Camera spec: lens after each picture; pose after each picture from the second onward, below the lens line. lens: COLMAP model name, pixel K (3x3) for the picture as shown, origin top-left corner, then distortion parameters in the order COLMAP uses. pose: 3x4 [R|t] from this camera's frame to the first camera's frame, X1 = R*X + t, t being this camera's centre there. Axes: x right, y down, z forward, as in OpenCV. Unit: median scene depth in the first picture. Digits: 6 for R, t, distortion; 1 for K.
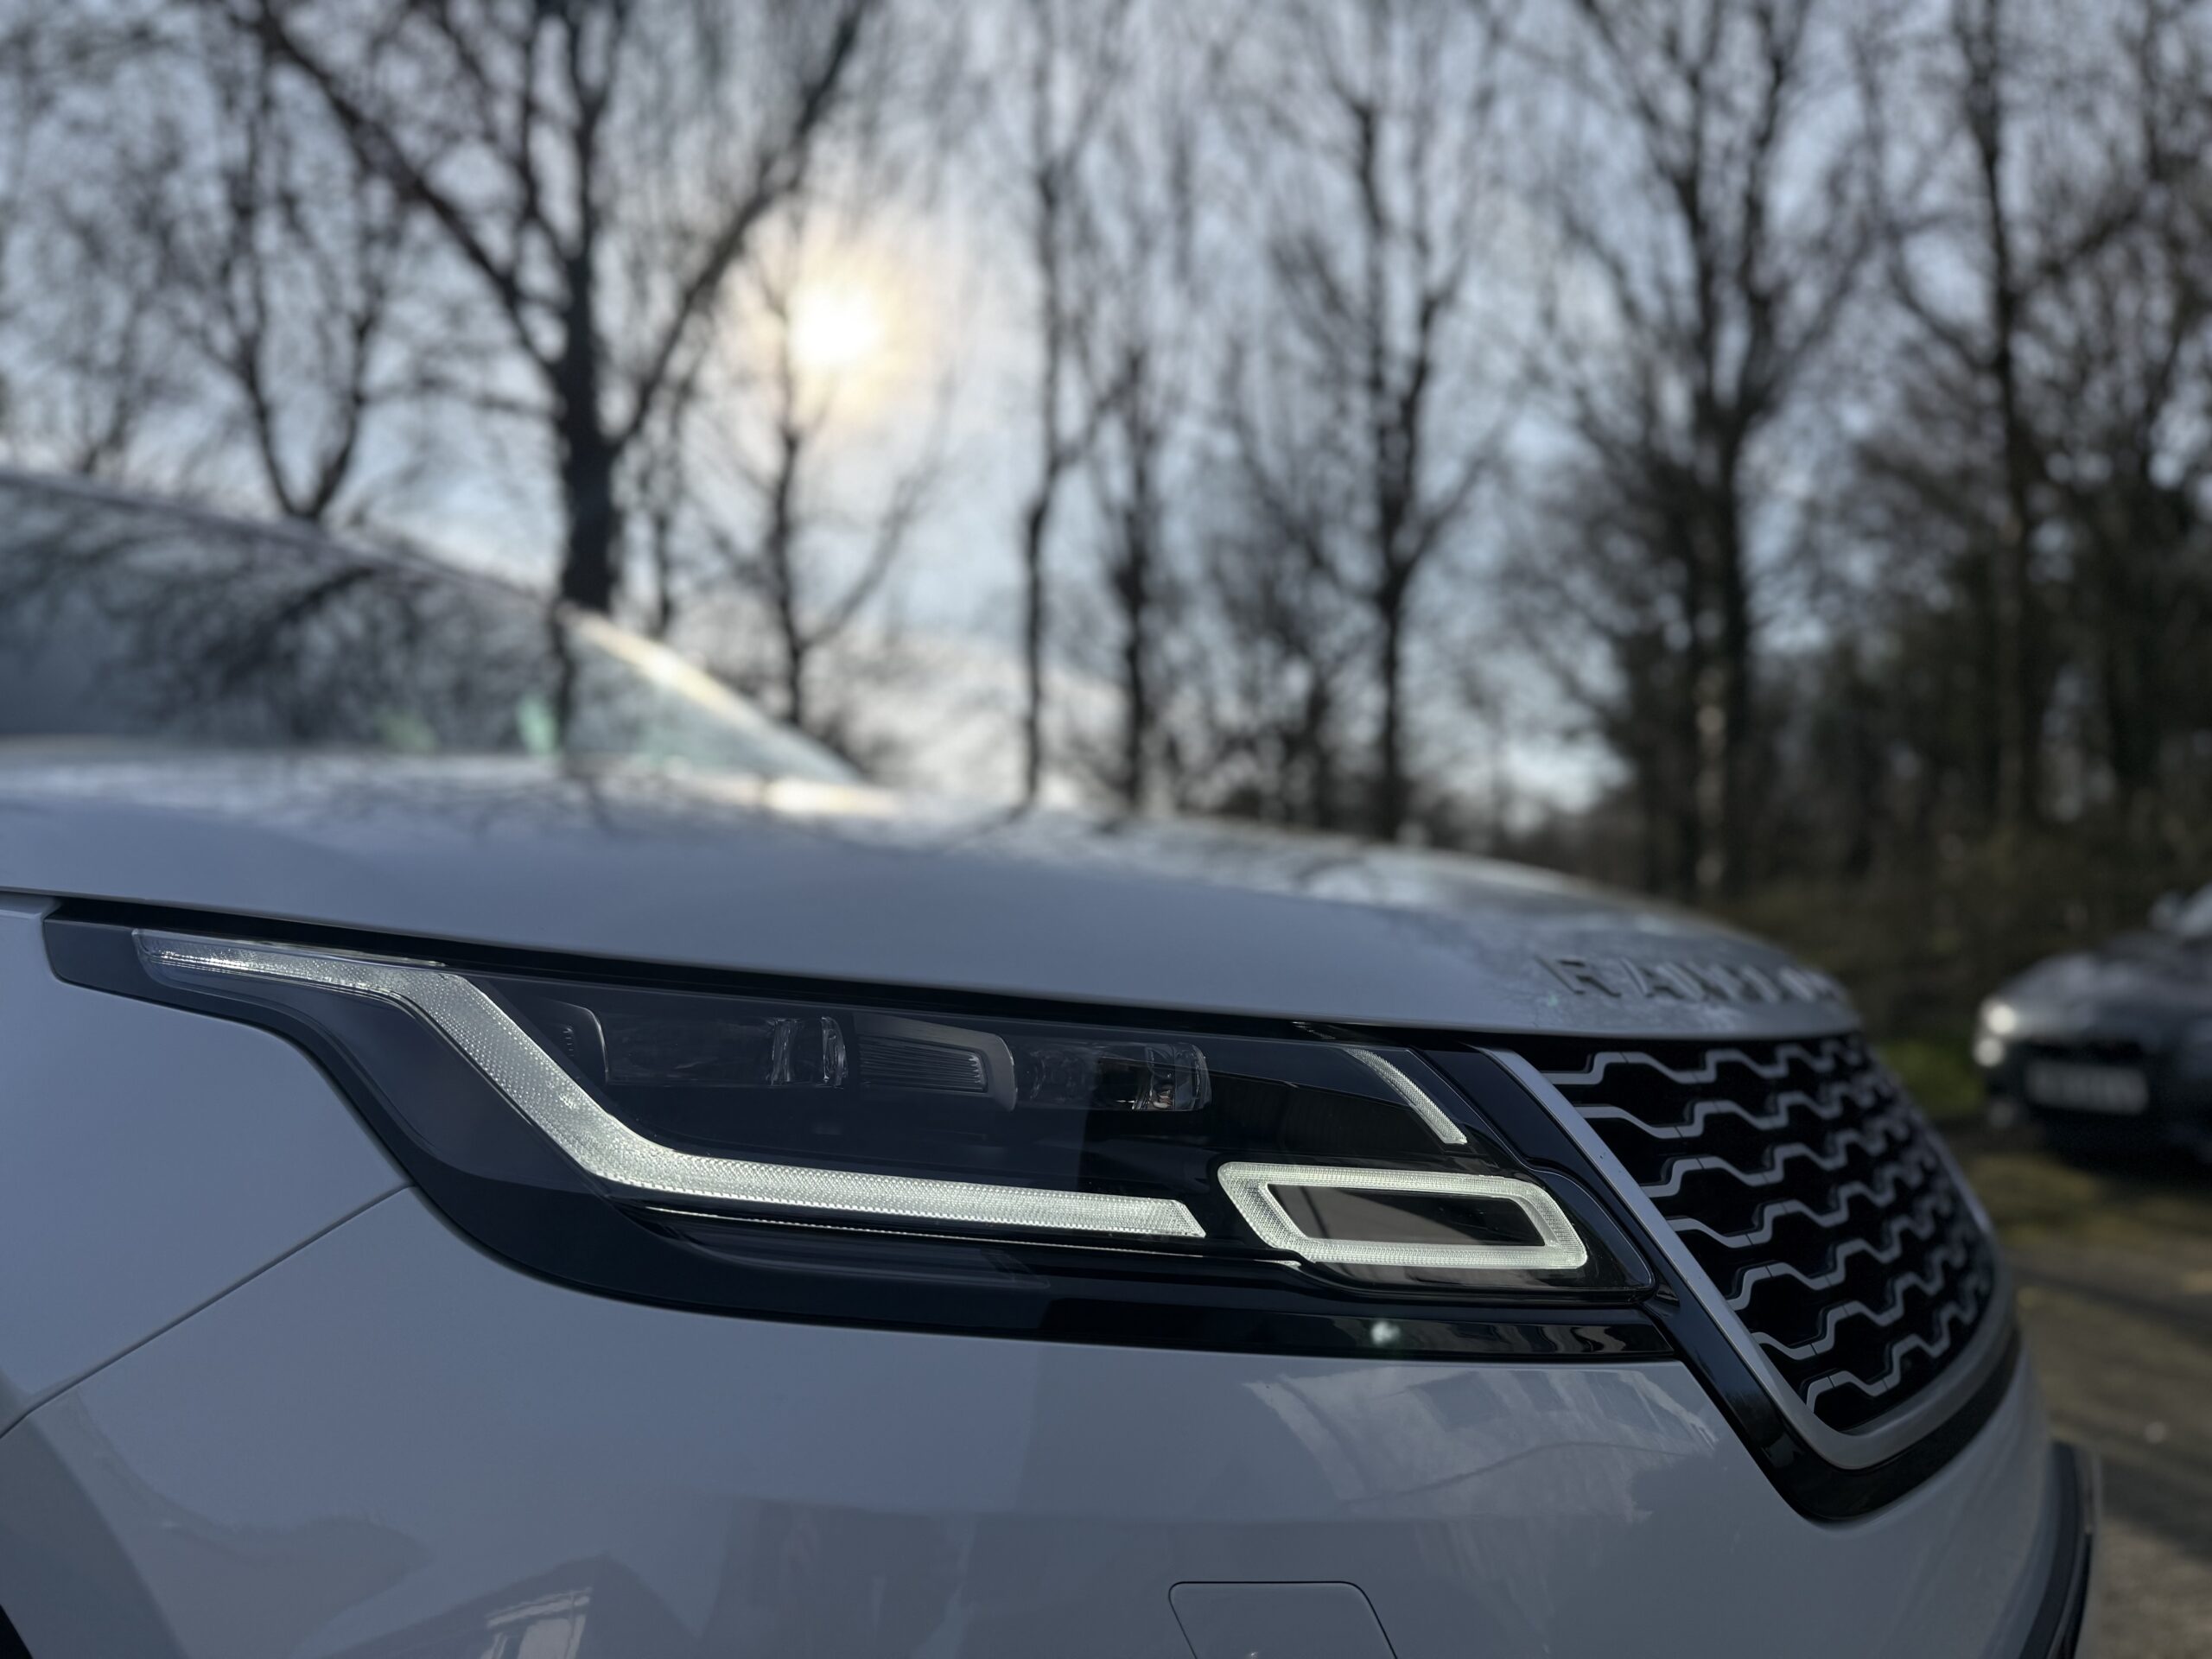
lens RADIAL K [[1549.5, 0, 1128.0], [0, 1549.5, 863.4], [0, 0, 1]] dist [0.003765, 0.000965]
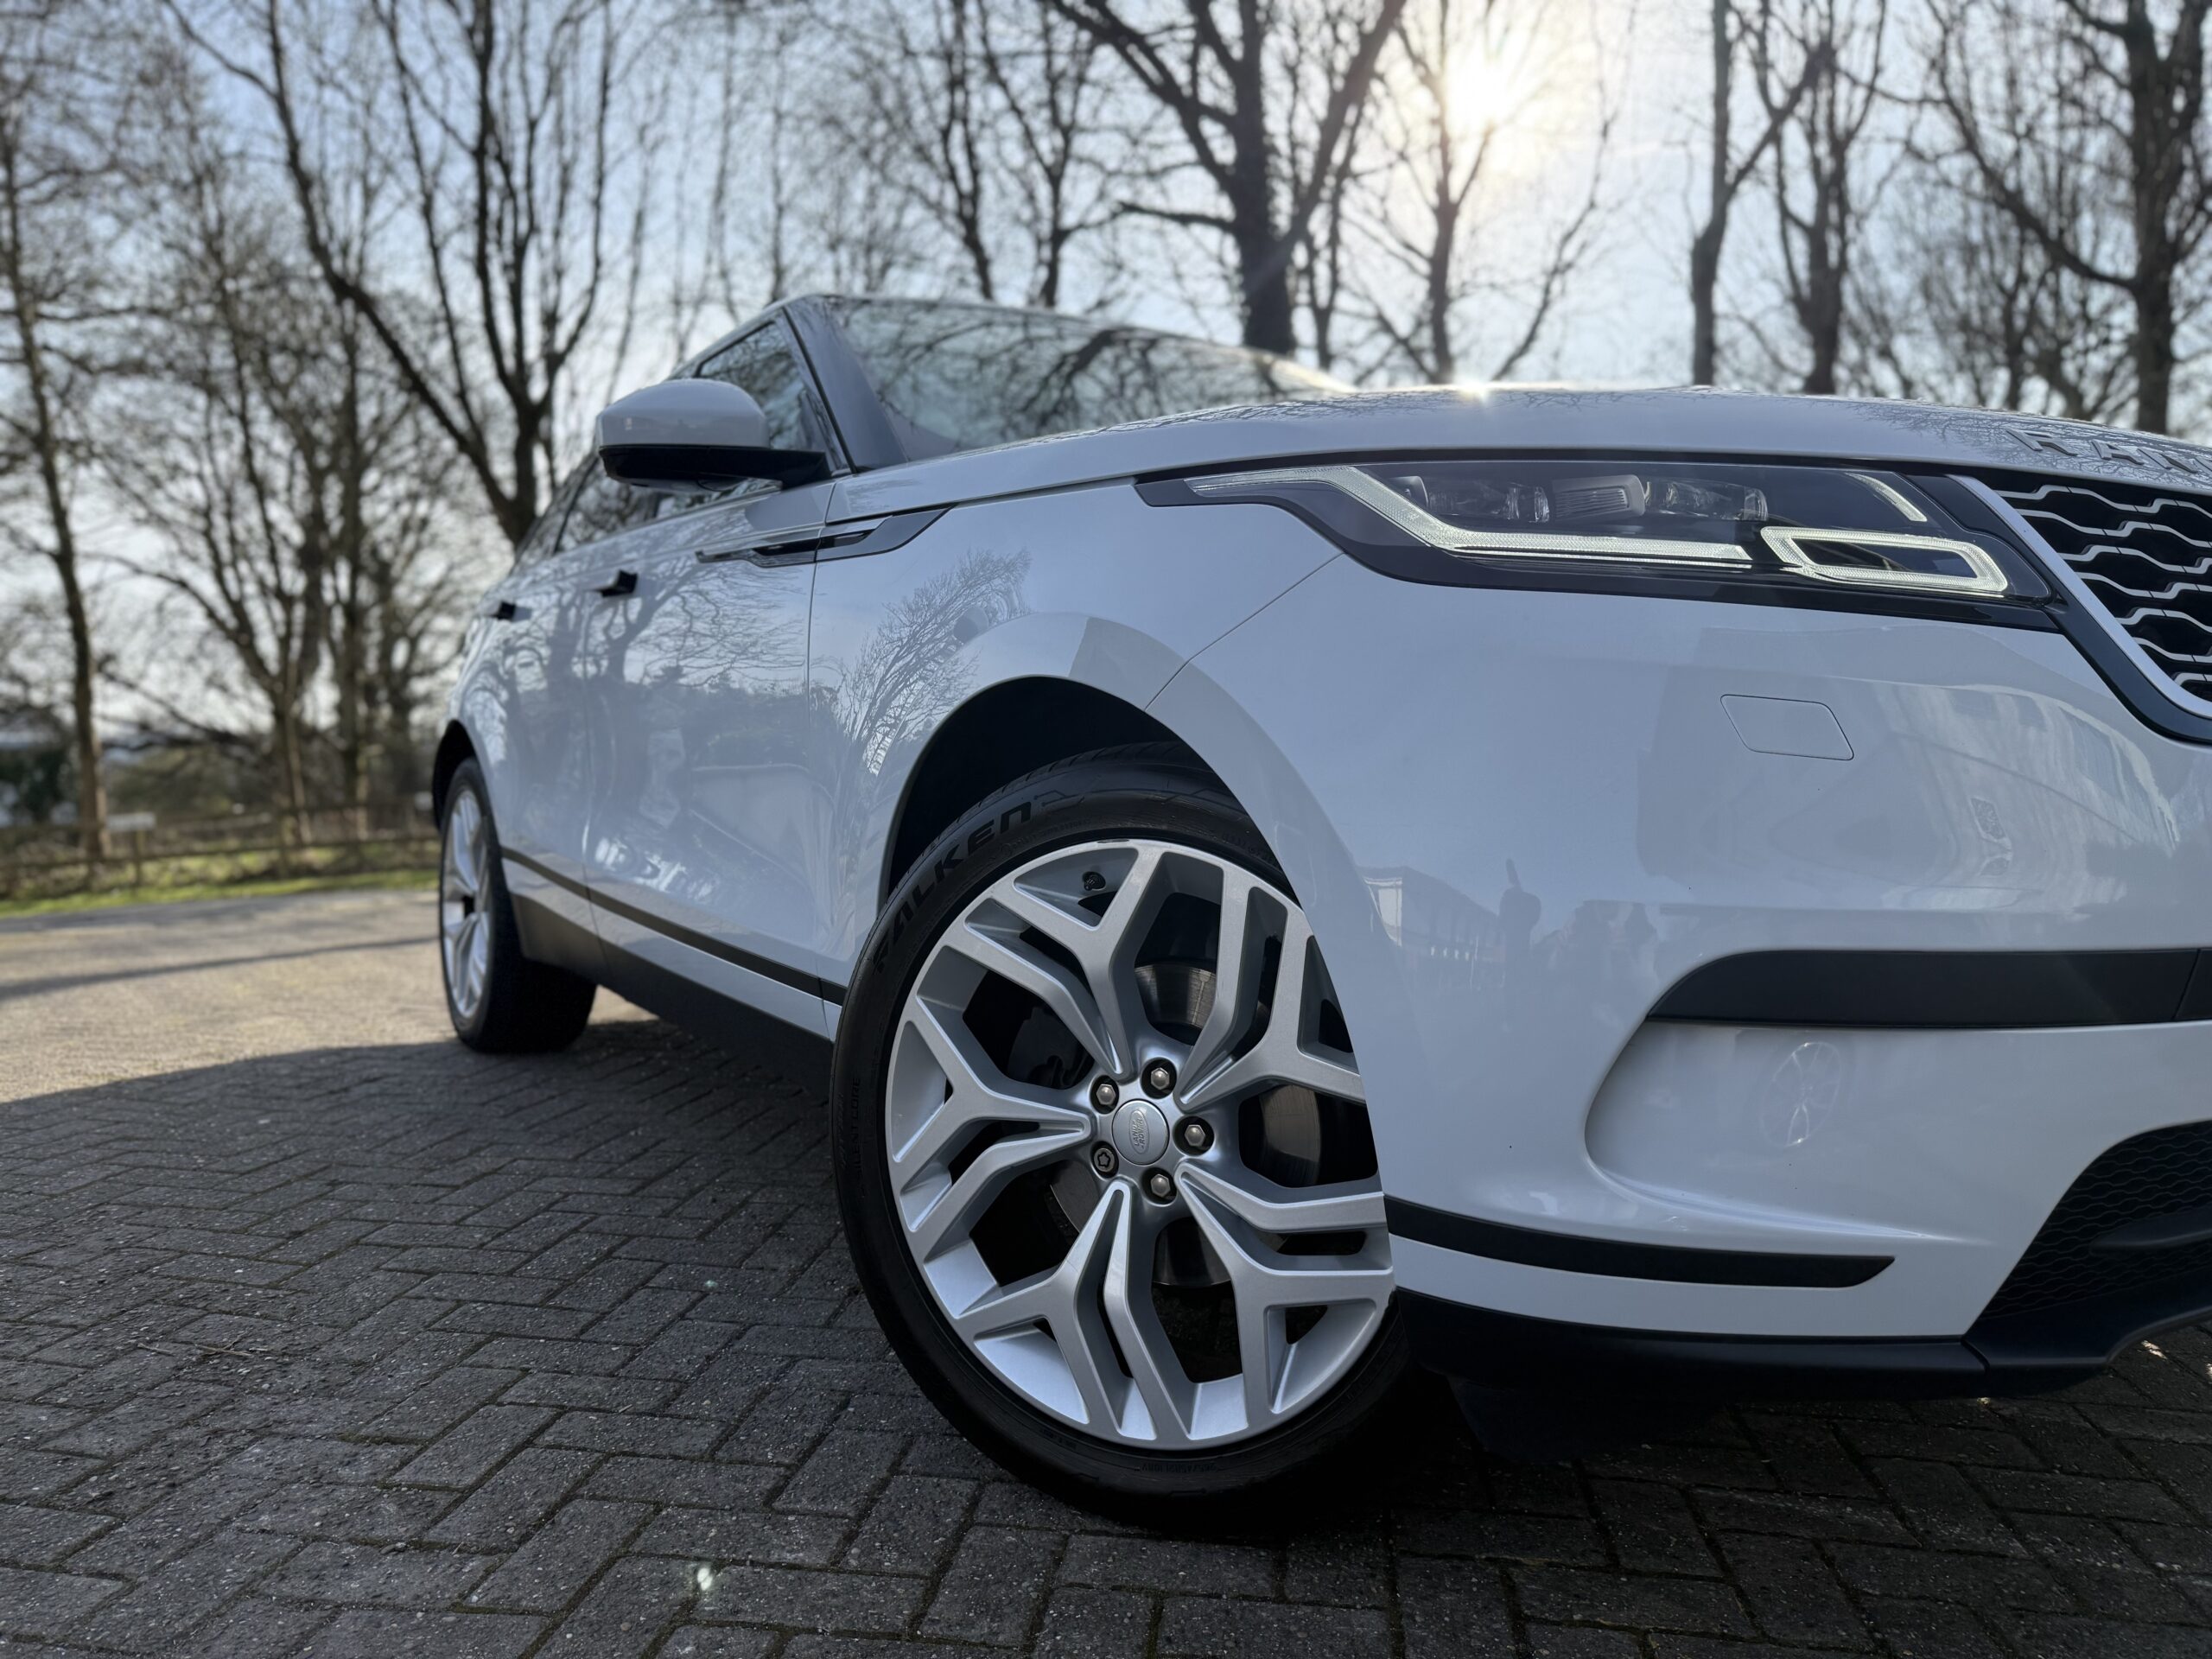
lens RADIAL K [[1561.2, 0, 1102.2], [0, 1561.2, 834.8], [0, 0, 1]] dist [-0.001250, -0.004298]
pose [[0.906421, 0.000254, -0.422376, 0.009471], [0.046734, 0.993800, 0.100889, 0.021815], [0.419782, -0.111187, 0.900789, -0.063194]]
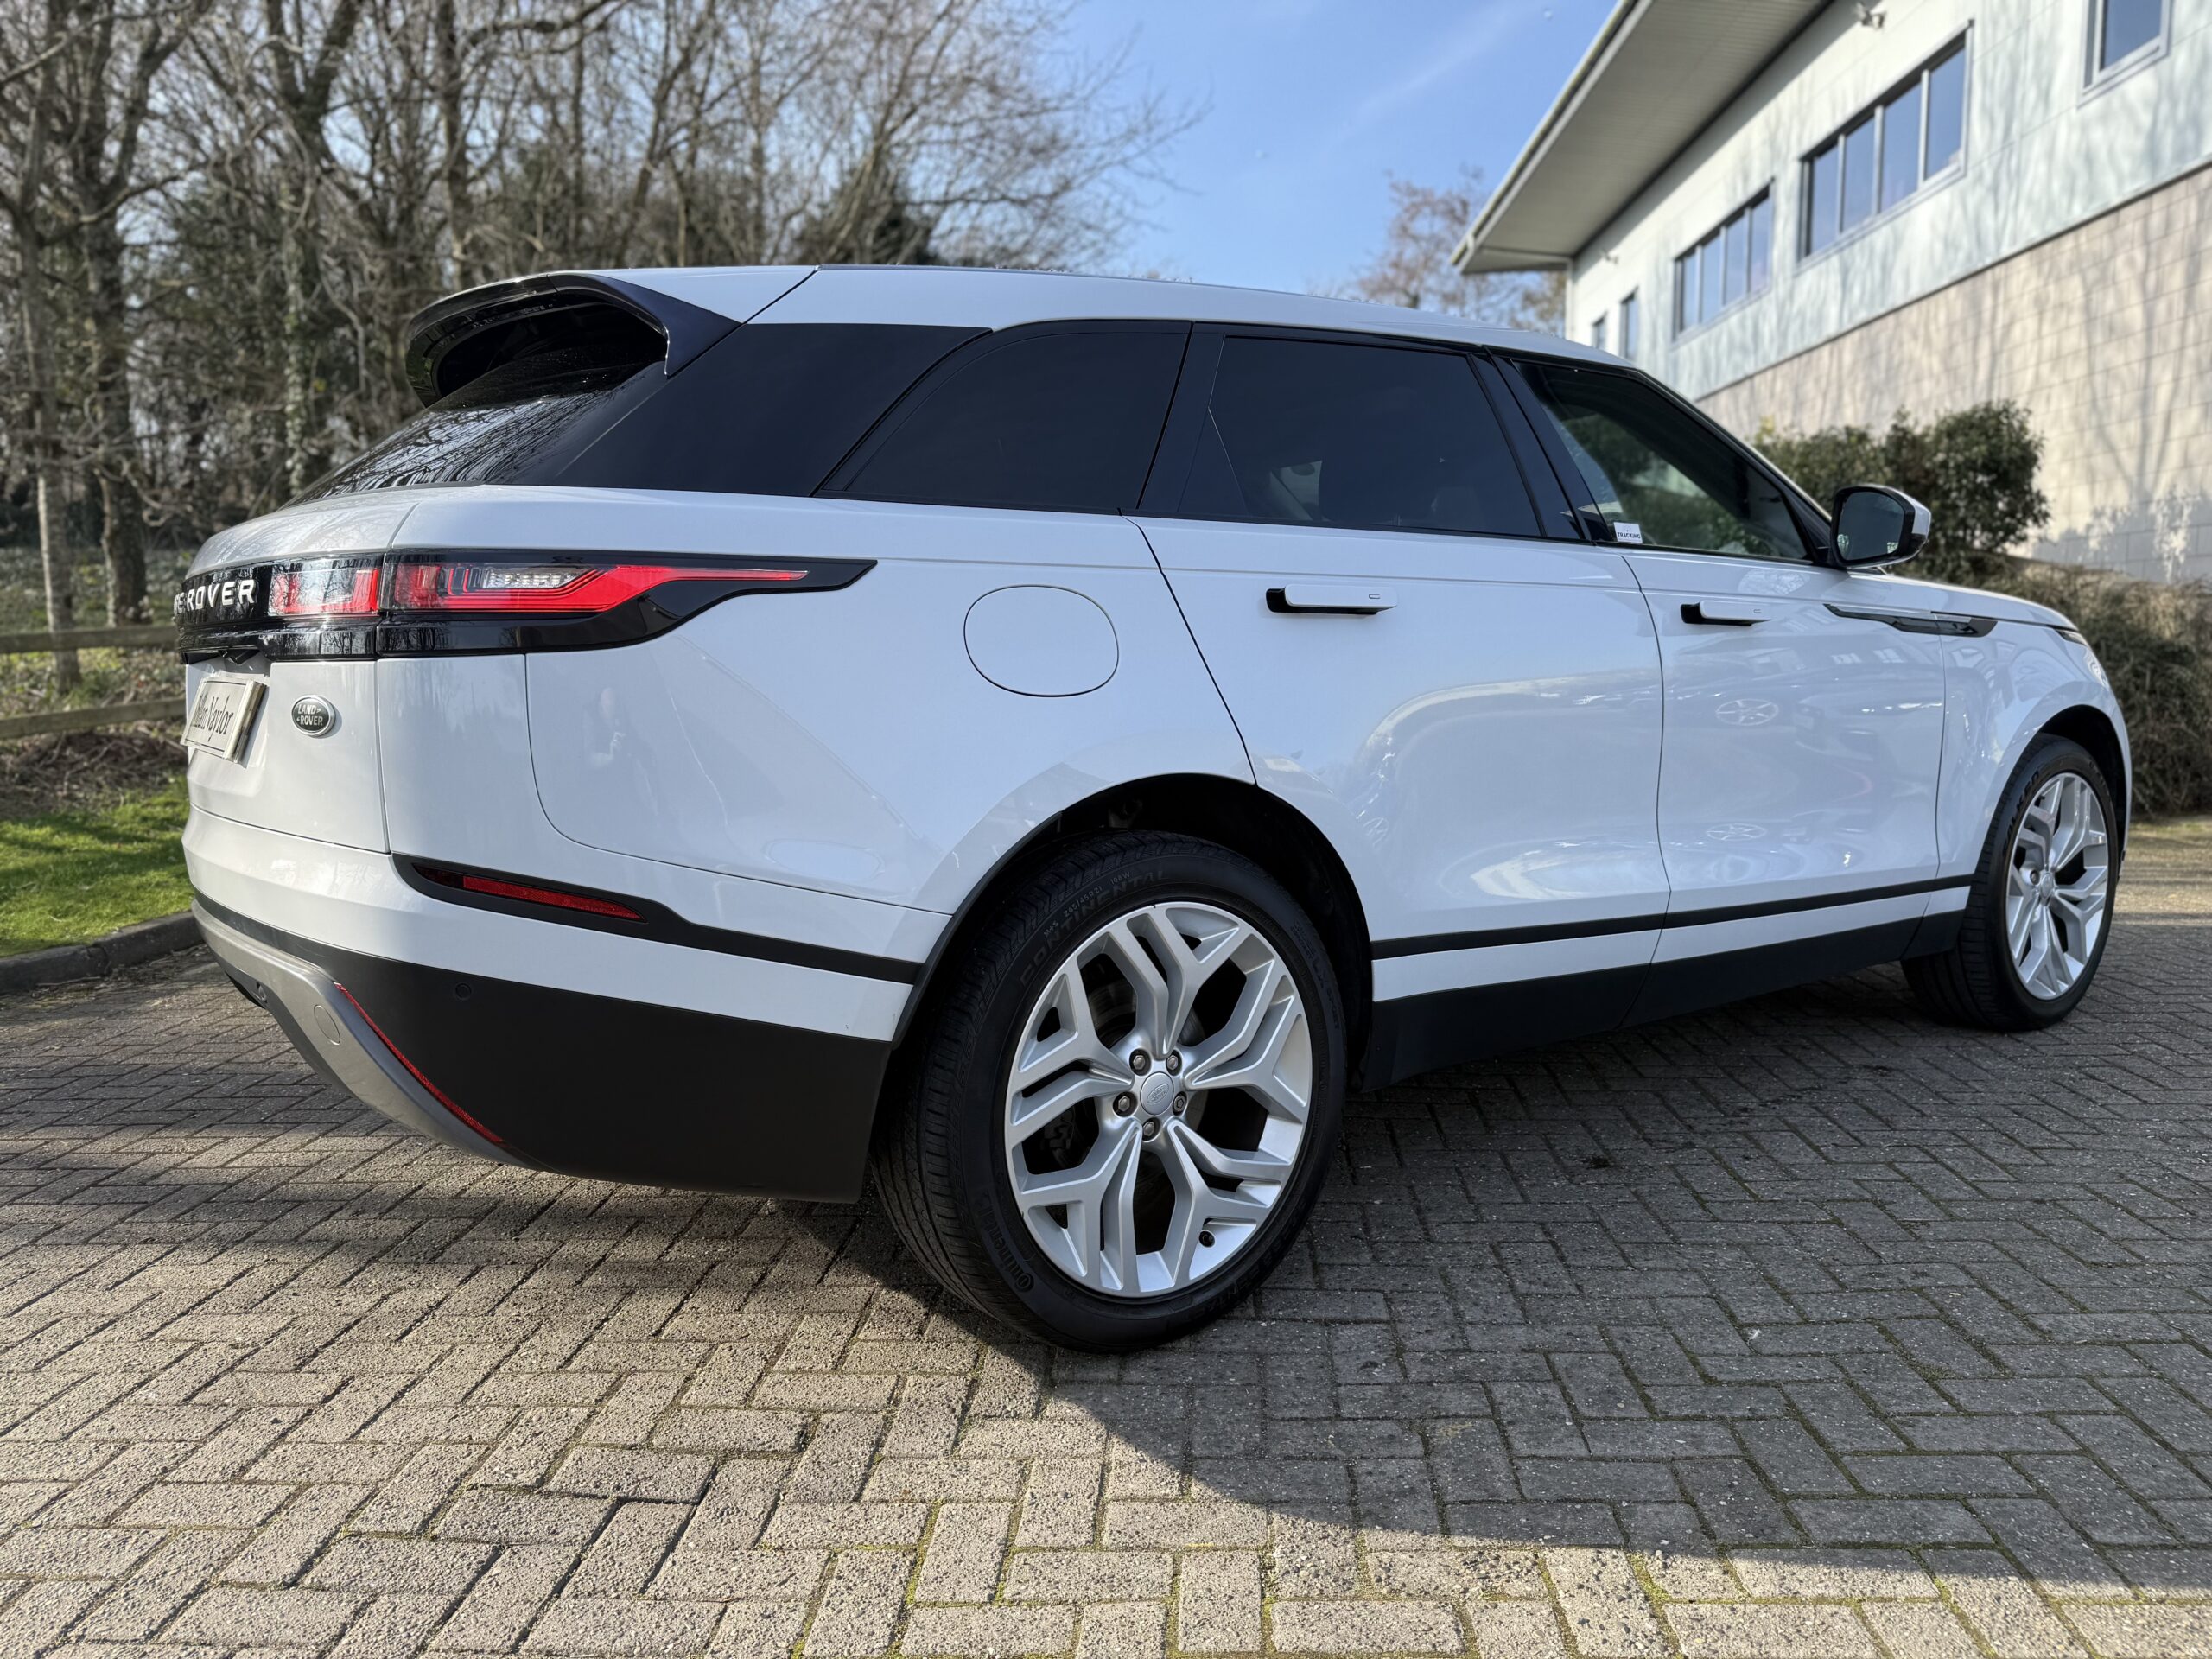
lens RADIAL K [[1572.3, 0, 1113.7], [0, 1572.3, 806.9], [0, 0, 1]] dist [0.006532, -0.007474]
pose [[0.351334, -0.125594, 0.927788, -0.502697], [-0.041097, 0.987938, 0.149299, -0.002638], [-0.935348, -0.090583, 0.341934, 0.154718]]
